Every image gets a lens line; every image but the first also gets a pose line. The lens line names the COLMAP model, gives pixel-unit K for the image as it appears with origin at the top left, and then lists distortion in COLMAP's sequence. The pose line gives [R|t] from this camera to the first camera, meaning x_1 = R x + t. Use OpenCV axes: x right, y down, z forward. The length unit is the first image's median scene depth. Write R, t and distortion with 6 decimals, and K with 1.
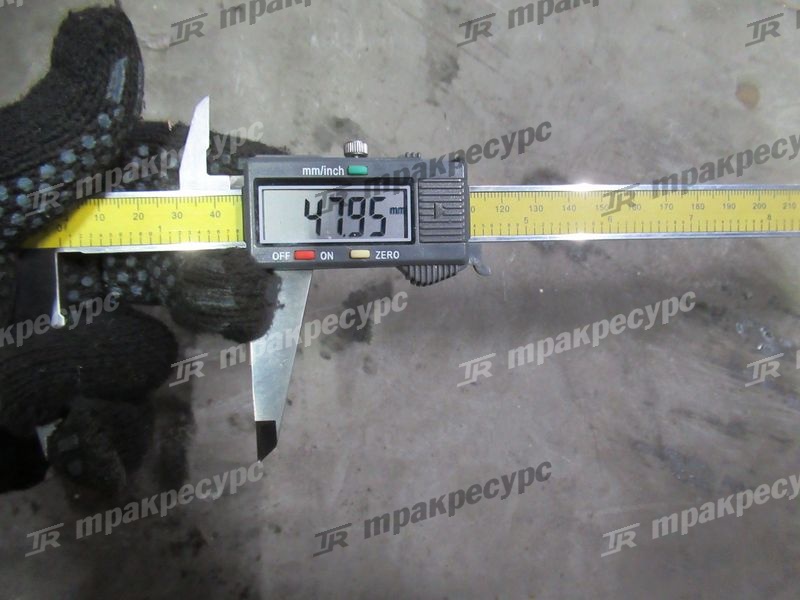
lens RADIAL K [[691.8, 0, 400.0], [0, 691.8, 300.0], [0, 0, 1]] dist [0.057701, -0.000284]
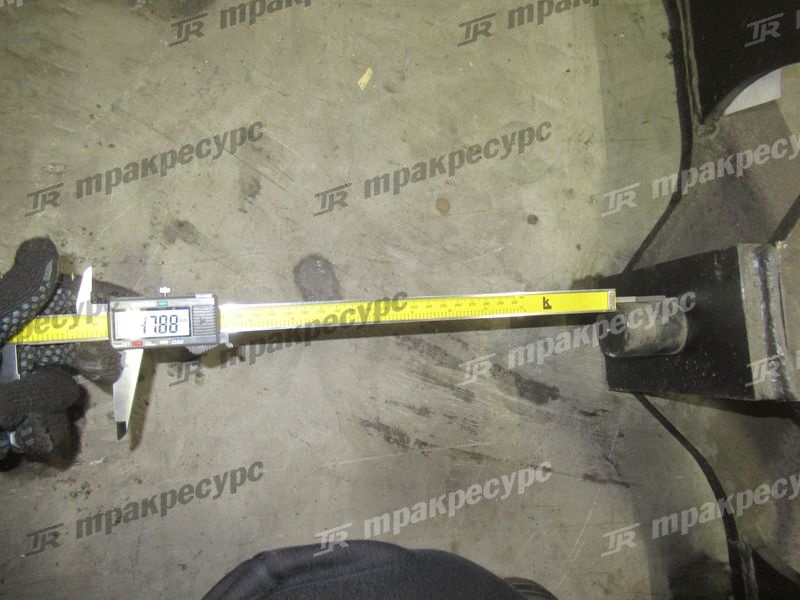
lens RADIAL K [[707.2, 0, 400.0], [0, 707.2, 300.0], [0, 0, 1]] dist [0.010231, 0.134909]
pose [[0.991095, -0.005653, 0.133038, 0.196271], [0.002041, 0.999626, 0.027271, -0.132036], [-0.133142, -0.026756, 0.990736, -0.679205]]
